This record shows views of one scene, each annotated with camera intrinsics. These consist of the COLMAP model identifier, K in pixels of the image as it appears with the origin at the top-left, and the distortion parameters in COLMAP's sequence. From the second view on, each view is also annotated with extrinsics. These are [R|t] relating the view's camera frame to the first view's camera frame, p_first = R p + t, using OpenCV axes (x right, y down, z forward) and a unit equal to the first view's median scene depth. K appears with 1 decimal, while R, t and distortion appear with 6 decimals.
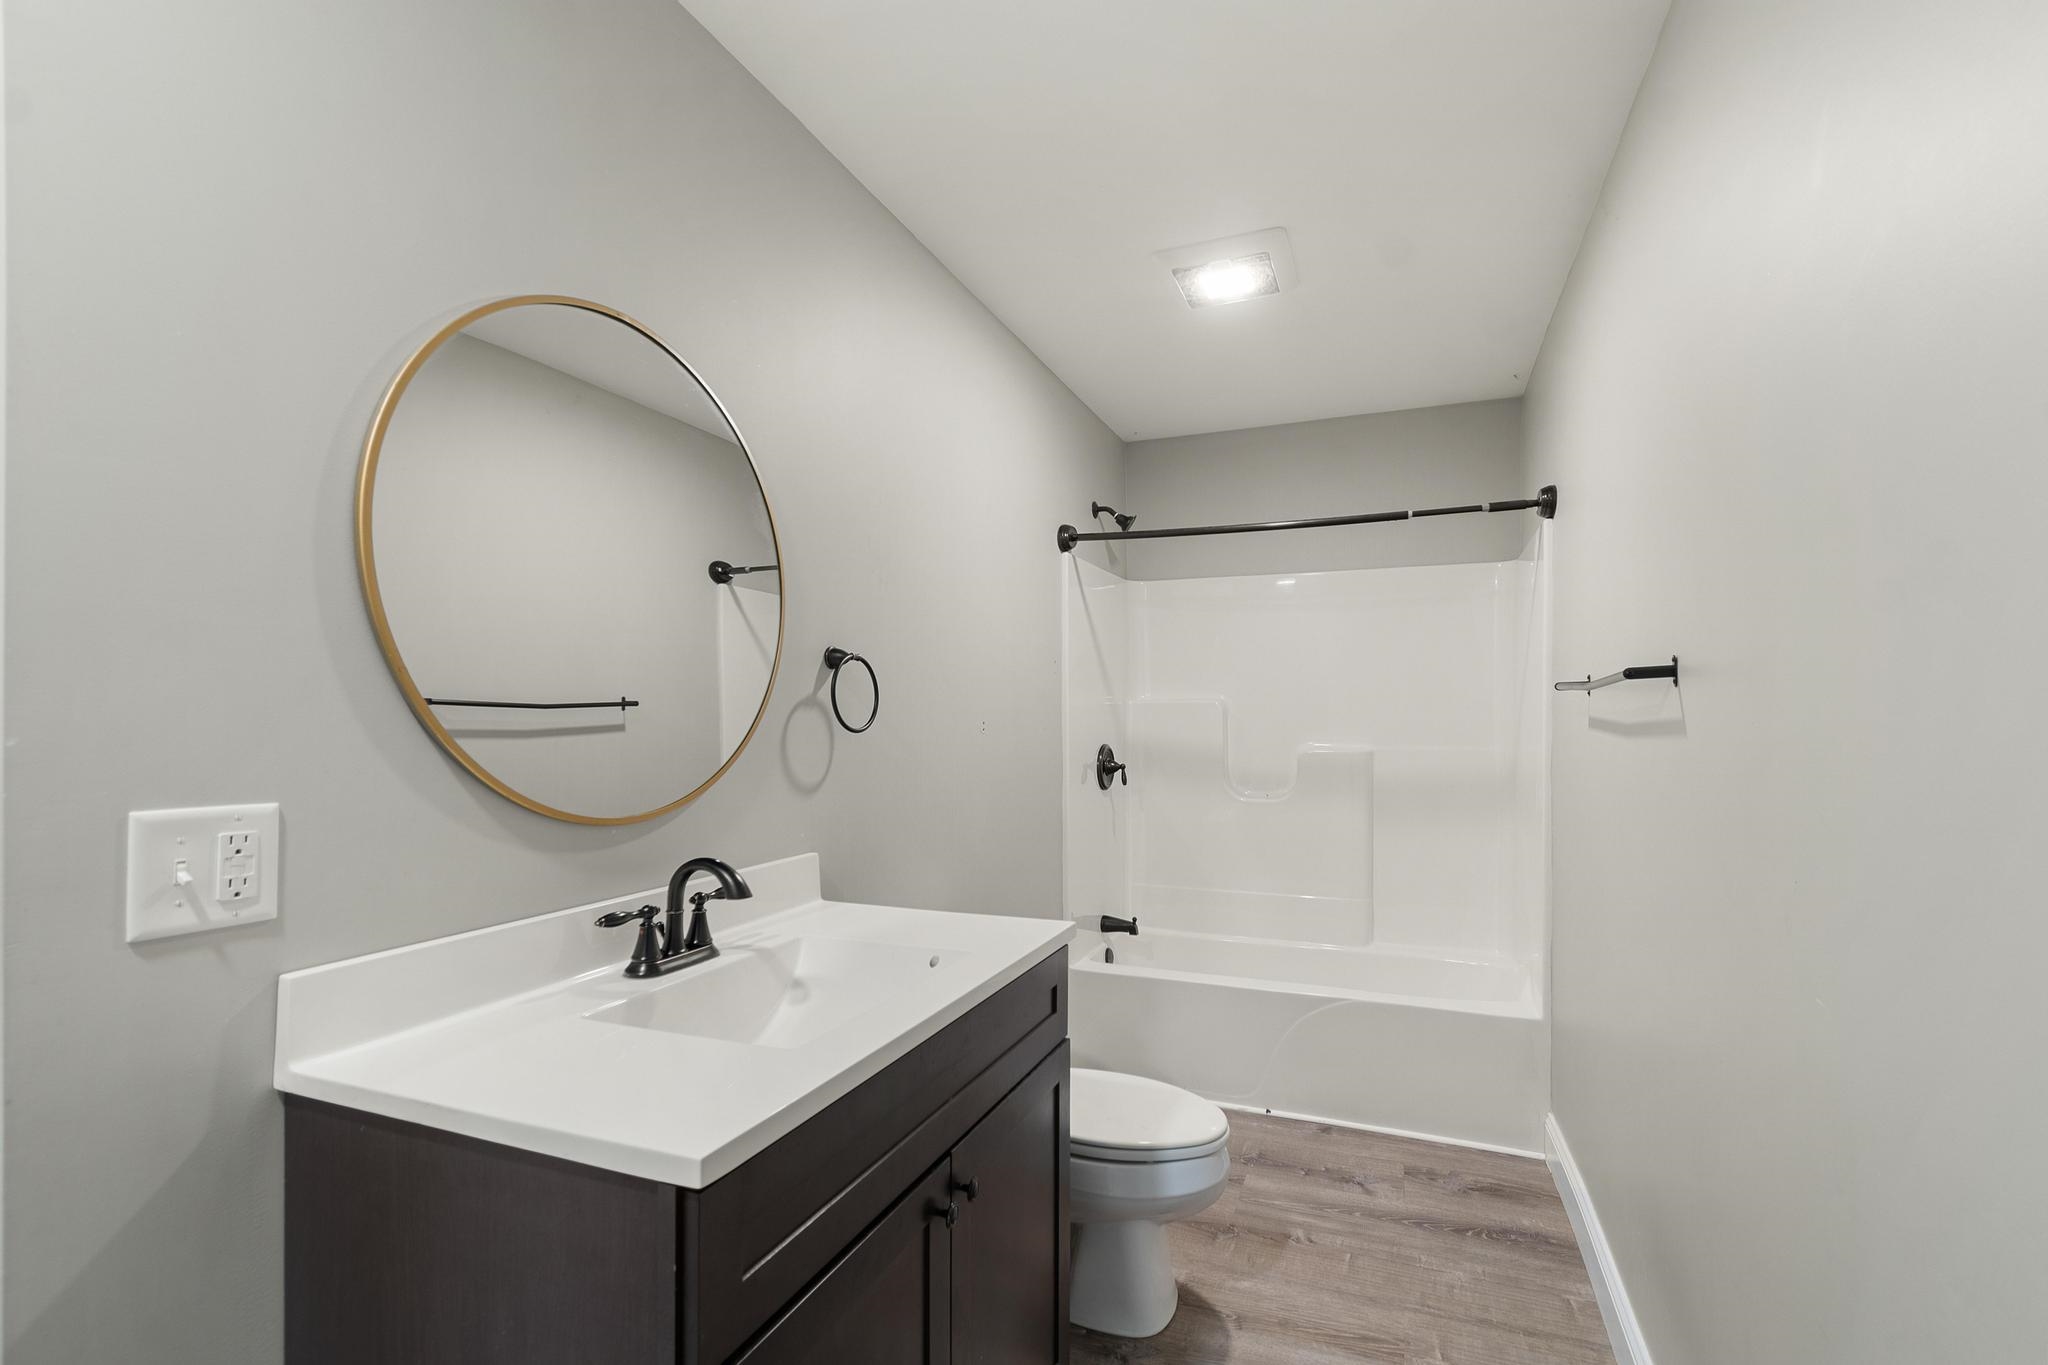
lens RADIAL K [[942.3, 0, 1031.7], [0, 942.3, 692.7], [0, 0, 1]] dist [0.004101, 0.000562]
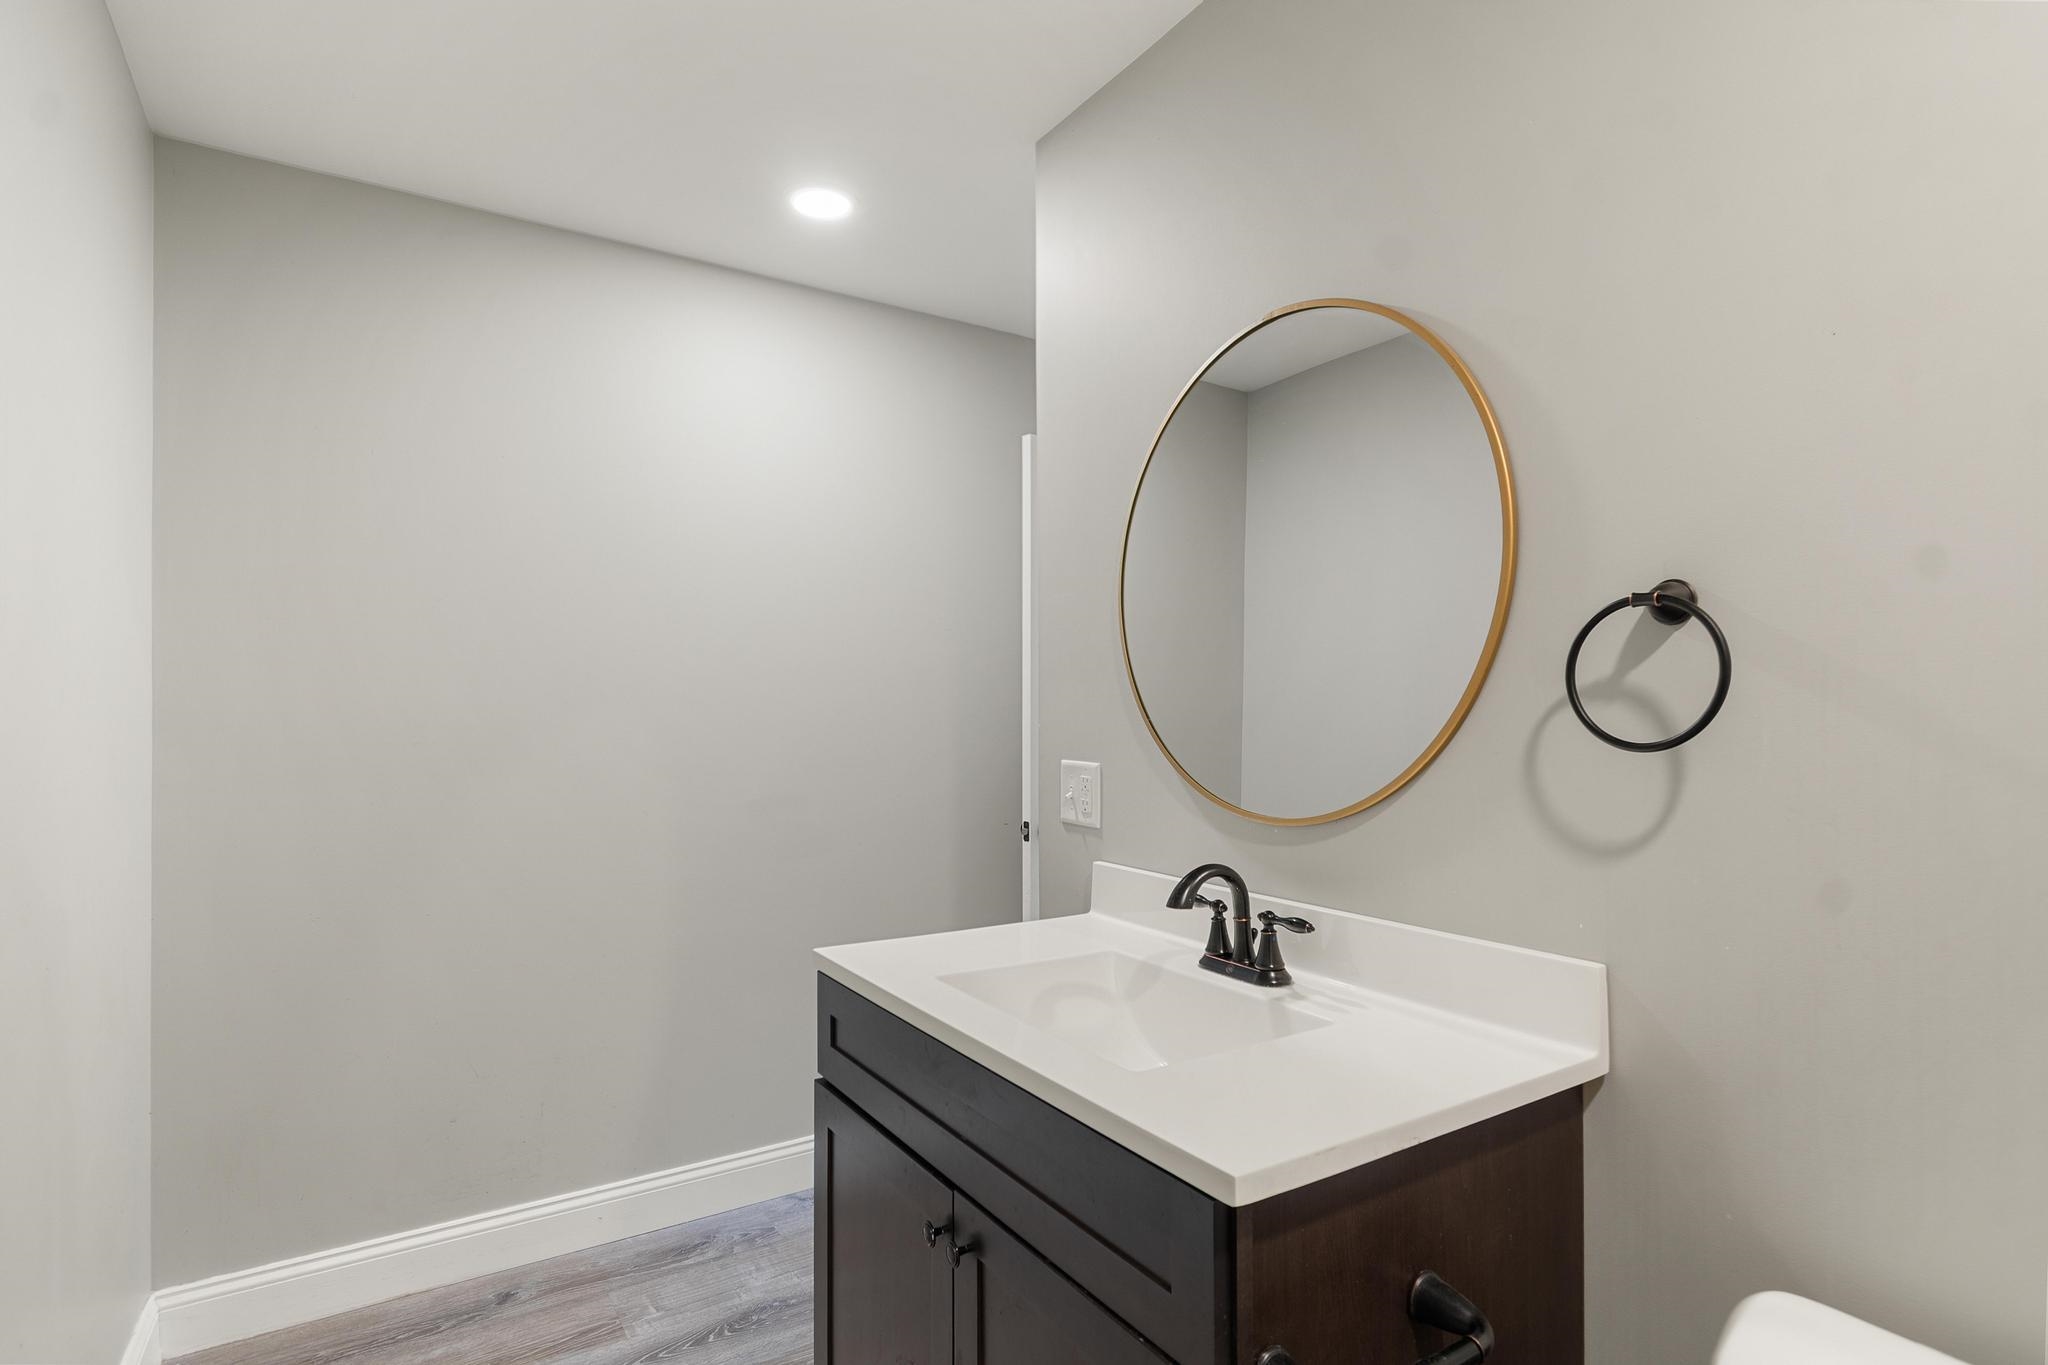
lens RADIAL K [[1043.9, 0, 1032.0], [0, 1043.9, 693.3], [0, 0, 1]] dist [0.001597, -0.001524]
pose [[-0.578798, -0.009335, -0.815418, 0.627649], [0.020683, 0.999445, -0.026123, 0.025829], [0.815209, -0.031985, -0.578283, 1.475110]]
